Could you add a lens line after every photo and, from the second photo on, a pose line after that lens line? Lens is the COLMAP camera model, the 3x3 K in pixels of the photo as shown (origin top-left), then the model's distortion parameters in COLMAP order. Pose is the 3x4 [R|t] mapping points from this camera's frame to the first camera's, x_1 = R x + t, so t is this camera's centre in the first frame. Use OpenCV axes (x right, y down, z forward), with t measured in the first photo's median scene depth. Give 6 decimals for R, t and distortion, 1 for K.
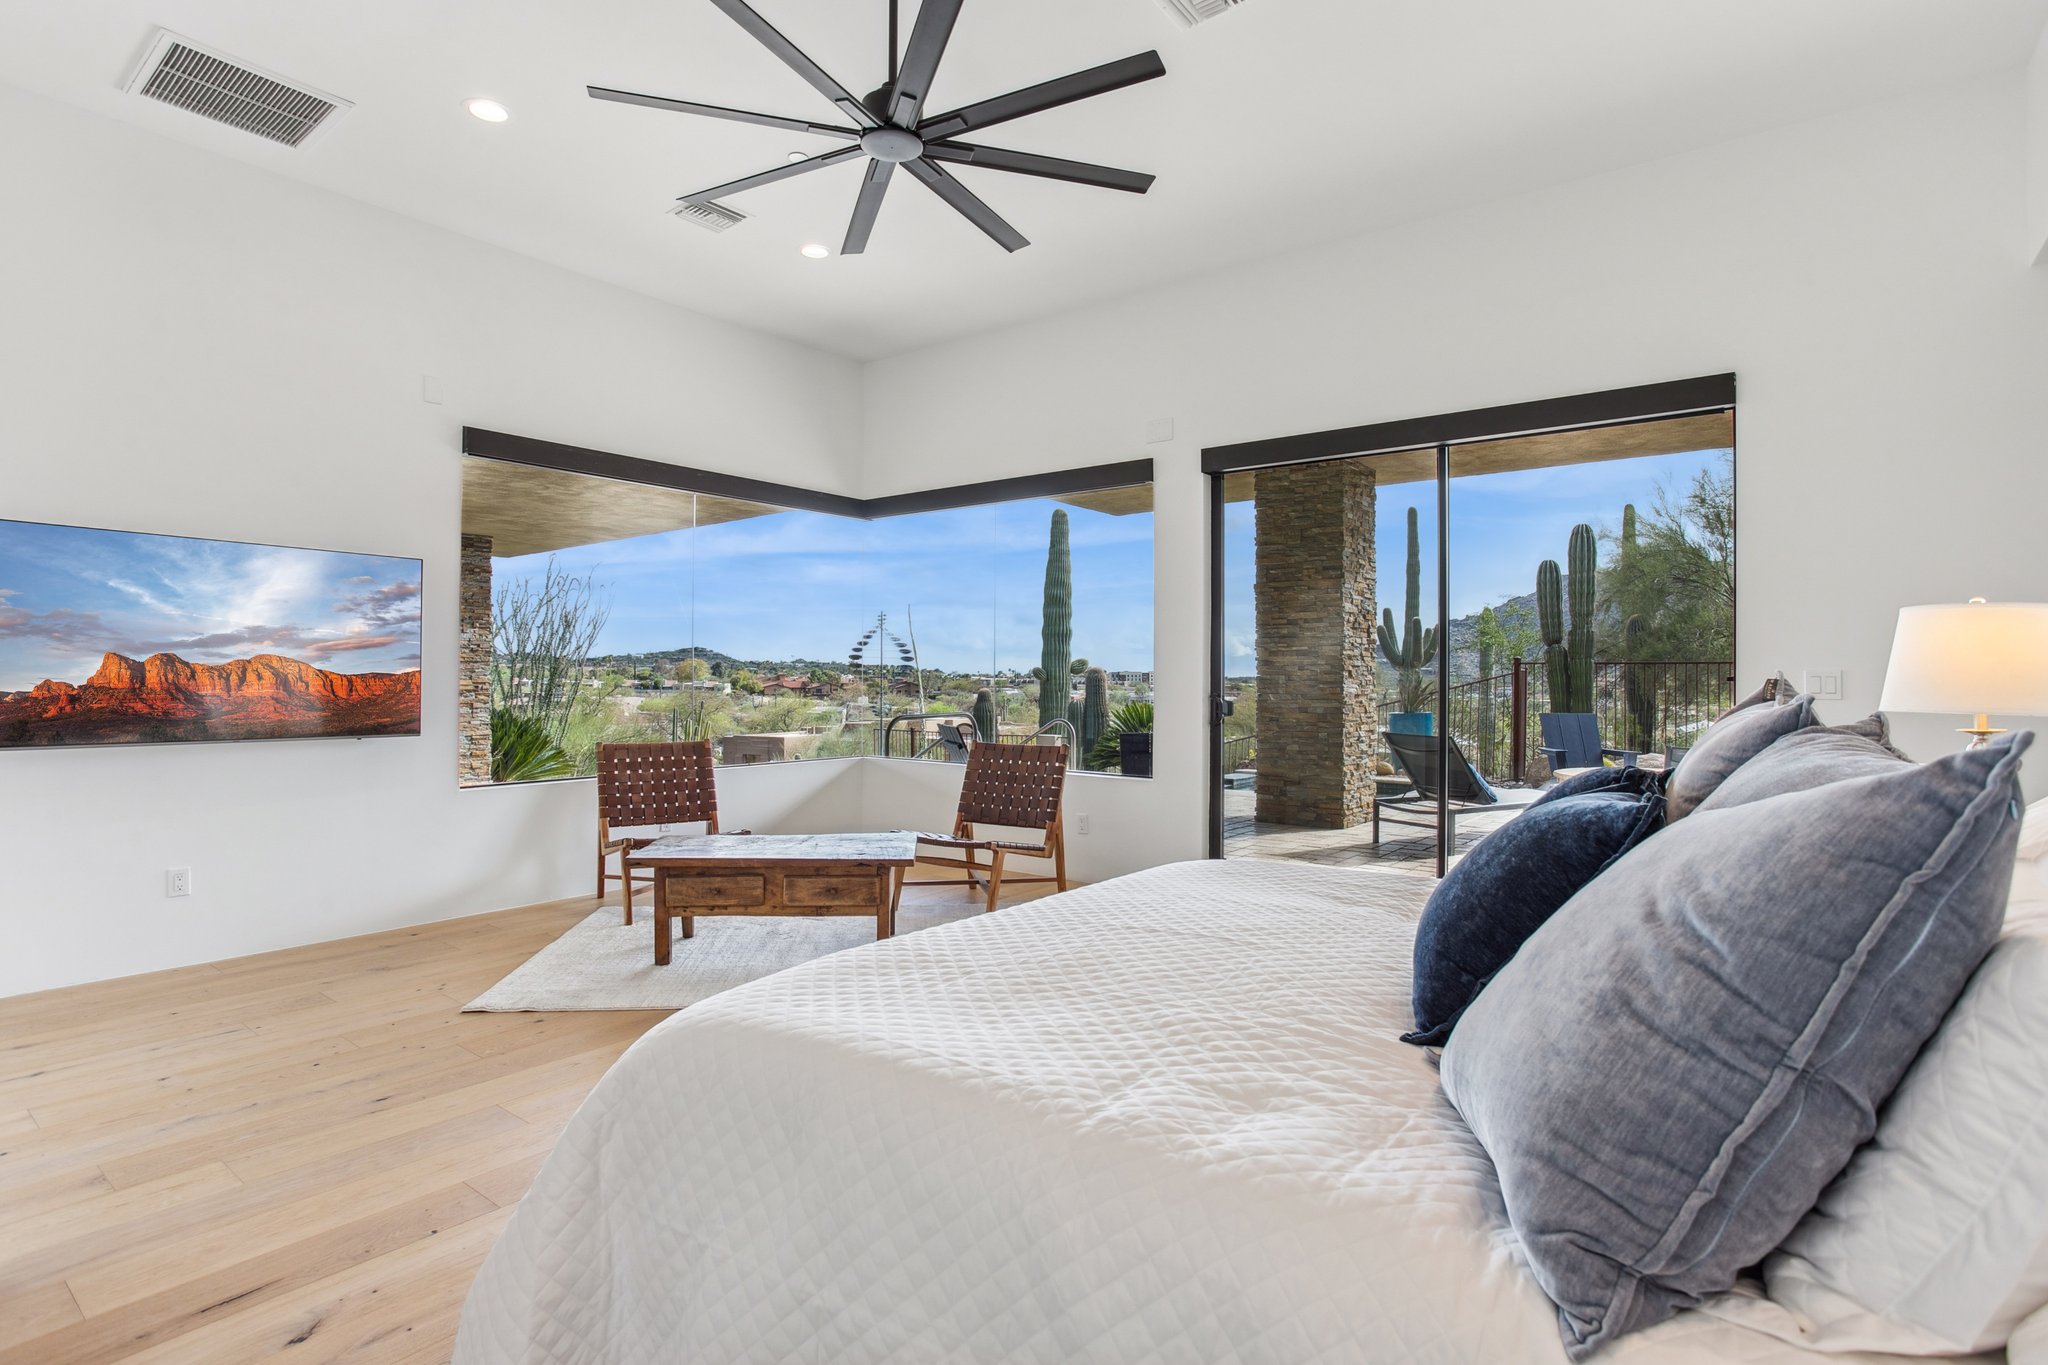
lens RADIAL K [[1035.1, 0, 1025.5], [0, 1035.1, 653.4], [0, 0, 1]] dist [-0.086947, -0.000293]
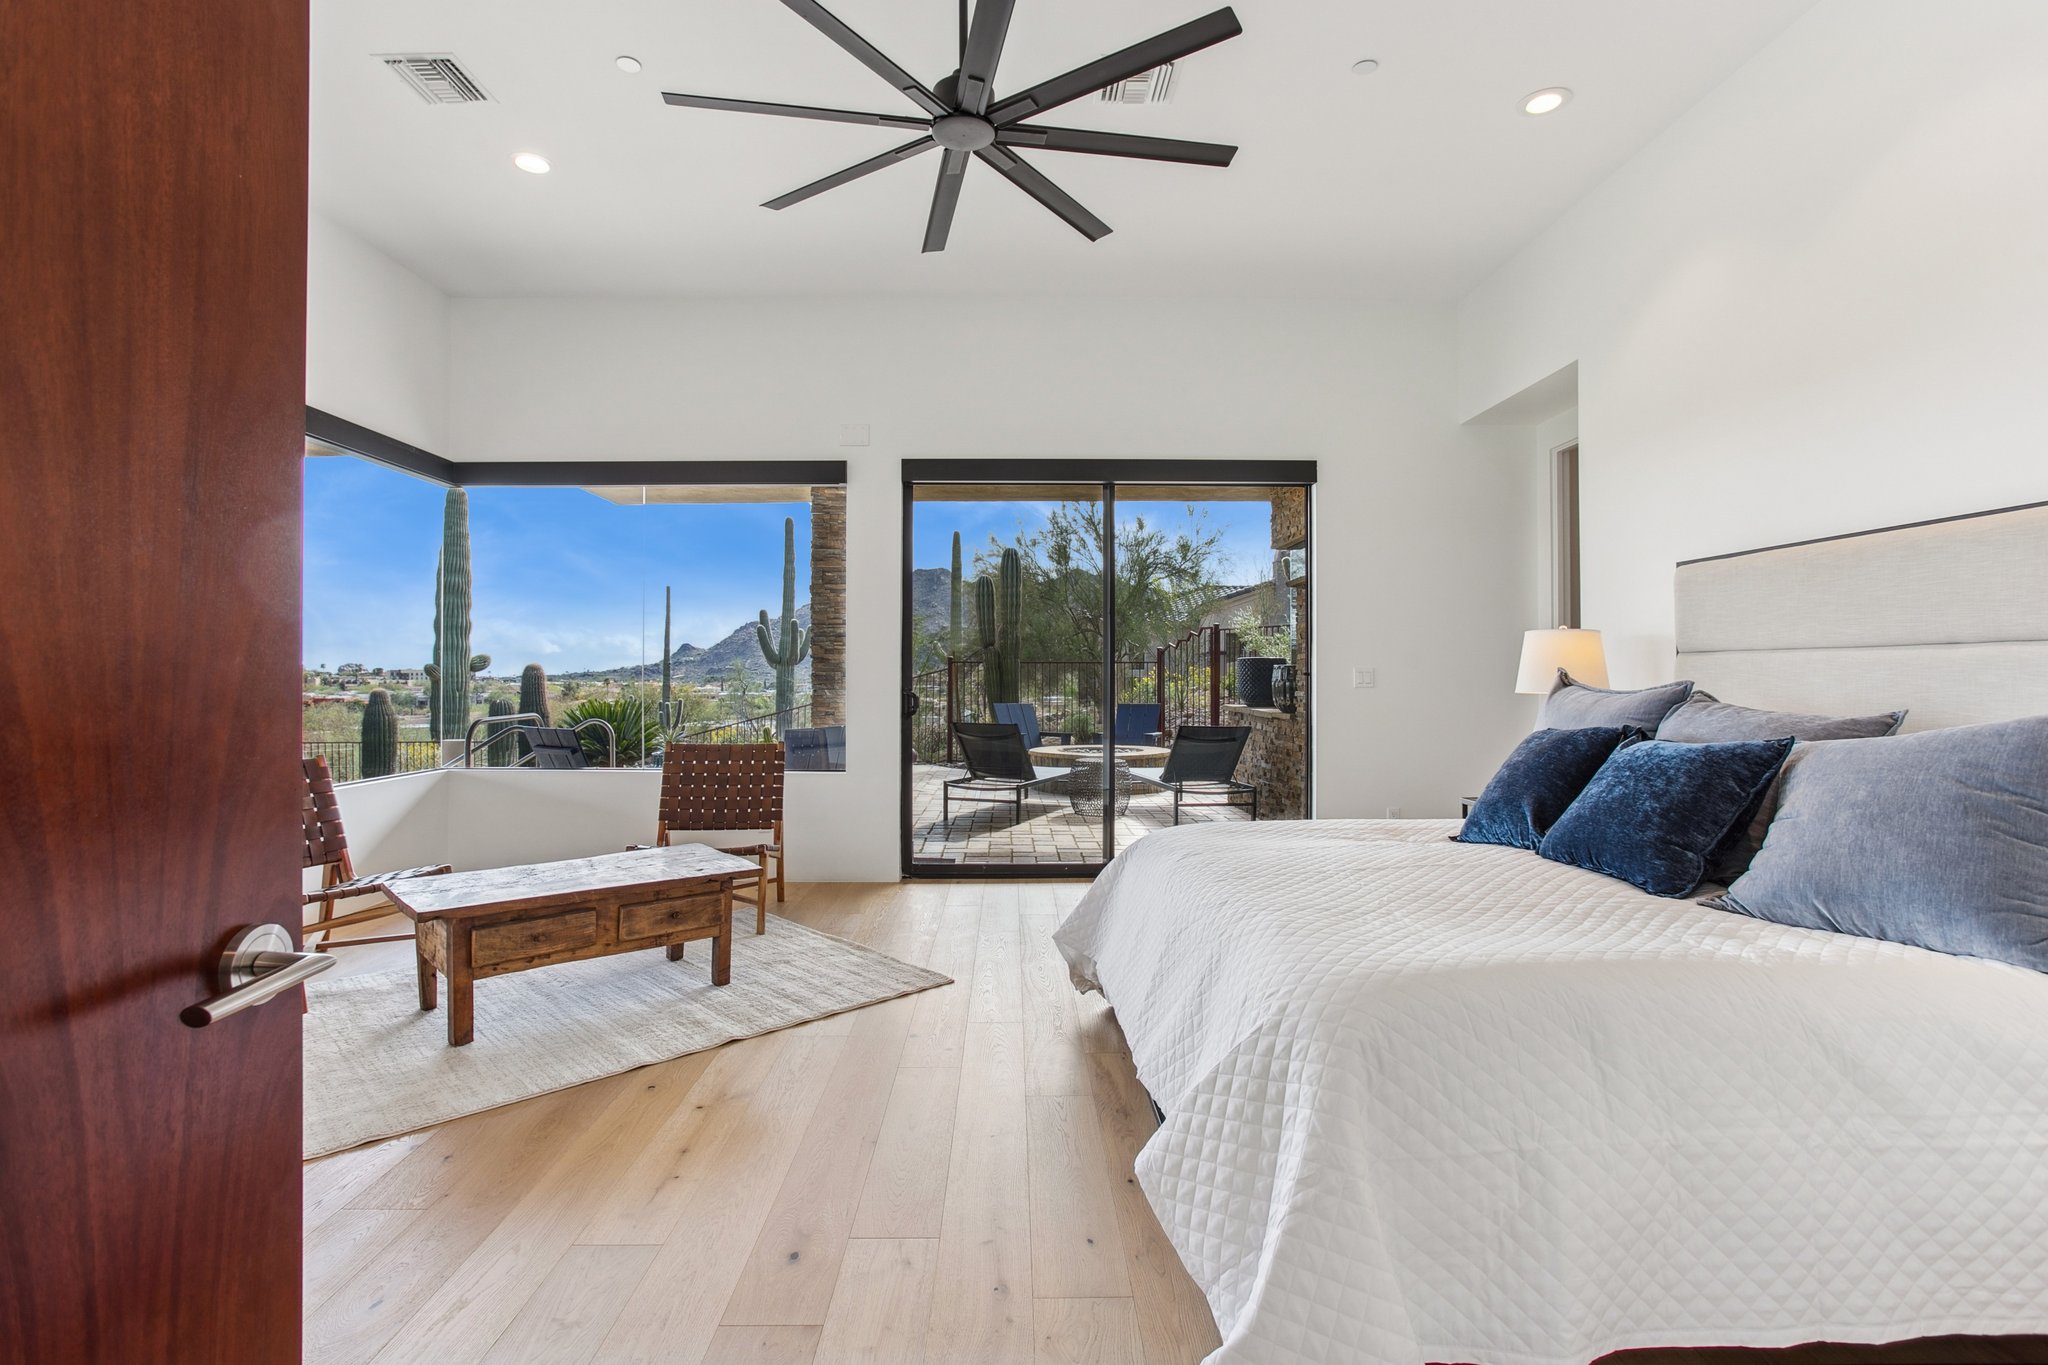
lens RADIAL K [[987.1, 0, 1014.3], [0, 987.1, 673.1], [0, 0, 1]] dist [-0.056972, 0.032760]
pose [[0.793438, -0.002204, 0.608647, -0.348097], [-0.011002, 0.999778, 0.017962, 0.003249], [-0.608551, -0.020948, 0.793238, 0.117902]]
